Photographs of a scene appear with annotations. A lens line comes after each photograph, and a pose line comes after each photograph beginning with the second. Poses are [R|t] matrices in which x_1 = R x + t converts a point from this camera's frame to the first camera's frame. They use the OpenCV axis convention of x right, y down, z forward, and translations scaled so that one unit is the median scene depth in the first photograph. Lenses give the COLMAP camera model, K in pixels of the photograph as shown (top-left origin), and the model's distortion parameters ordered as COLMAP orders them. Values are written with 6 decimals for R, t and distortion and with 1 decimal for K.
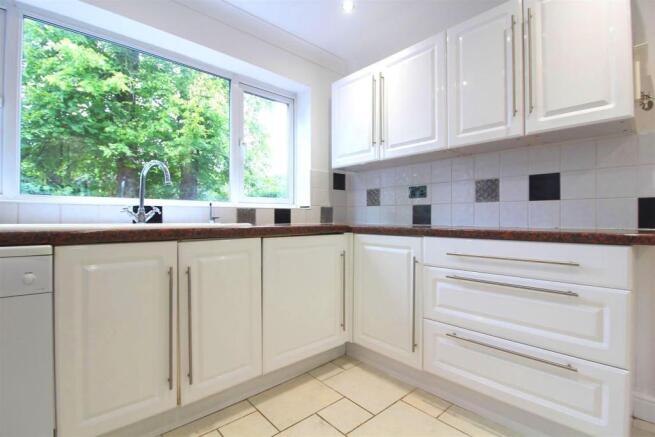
lens RADIAL K [[307.9, 0, 327.8], [0, 307.9, 217.9], [0, 0, 1]] dist [-0.006075, -0.000755]
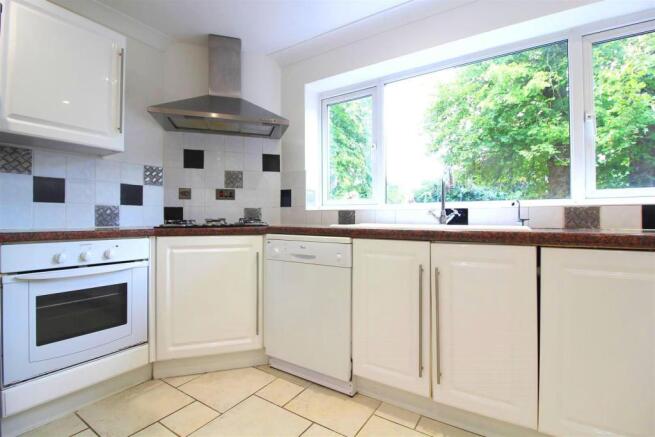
lens RADIAL K [[307.9, 0, 327.7], [0, 307.9, 217.6], [0, 0, 1]] dist [-0.006075, -0.000755]
pose [[0.268483, -0.004574, -0.963274, 0.090233], [-0.000122, 0.999989, -0.004782, -0.000428], [0.963284, 0.001401, 0.268479, 0.077511]]
